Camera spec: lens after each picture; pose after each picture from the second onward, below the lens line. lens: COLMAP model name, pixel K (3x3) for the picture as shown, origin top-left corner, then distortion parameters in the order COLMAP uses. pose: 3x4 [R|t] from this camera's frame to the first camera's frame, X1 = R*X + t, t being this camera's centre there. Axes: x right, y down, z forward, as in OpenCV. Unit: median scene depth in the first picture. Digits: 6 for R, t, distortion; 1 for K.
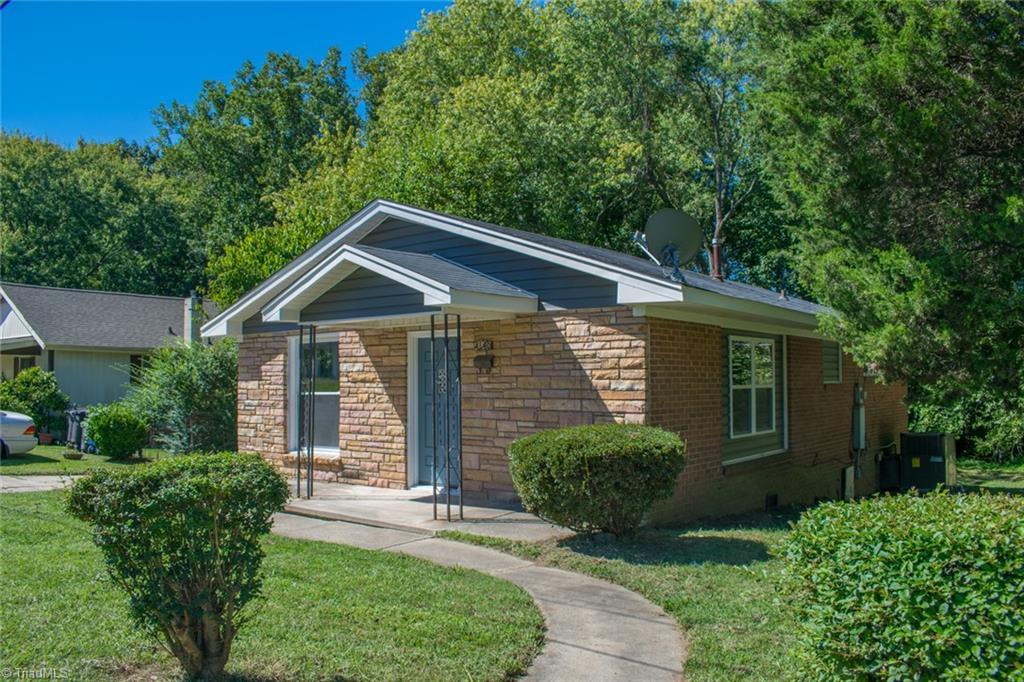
lens RADIAL K [[801.2, 0, 509.7], [0, 801.2, 335.0], [0, 0, 1]] dist [-0.099810, 0.010871]
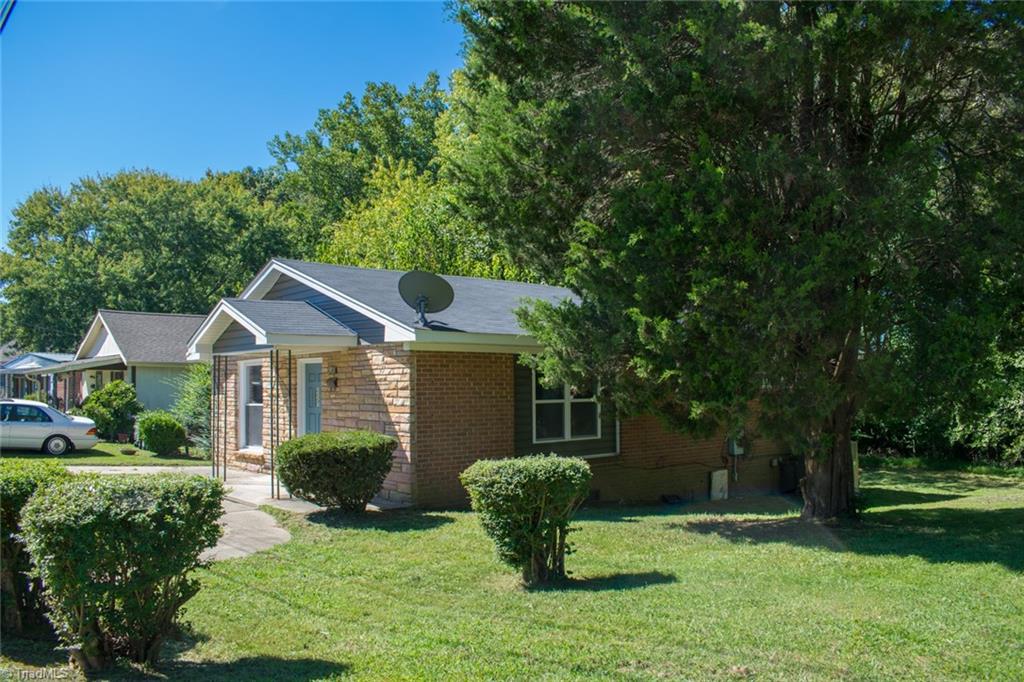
lens RADIAL K [[801.2, 0, 509.7], [0, 801.2, 335.0], [0, 0, 1]] dist [-0.099810, 0.010871]
pose [[0.983311, -0.014768, -0.181334, 0.409196], [0.014254, 0.999890, -0.004139, -0.029363], [0.181375, 0.001485, 0.983413, -0.200851]]
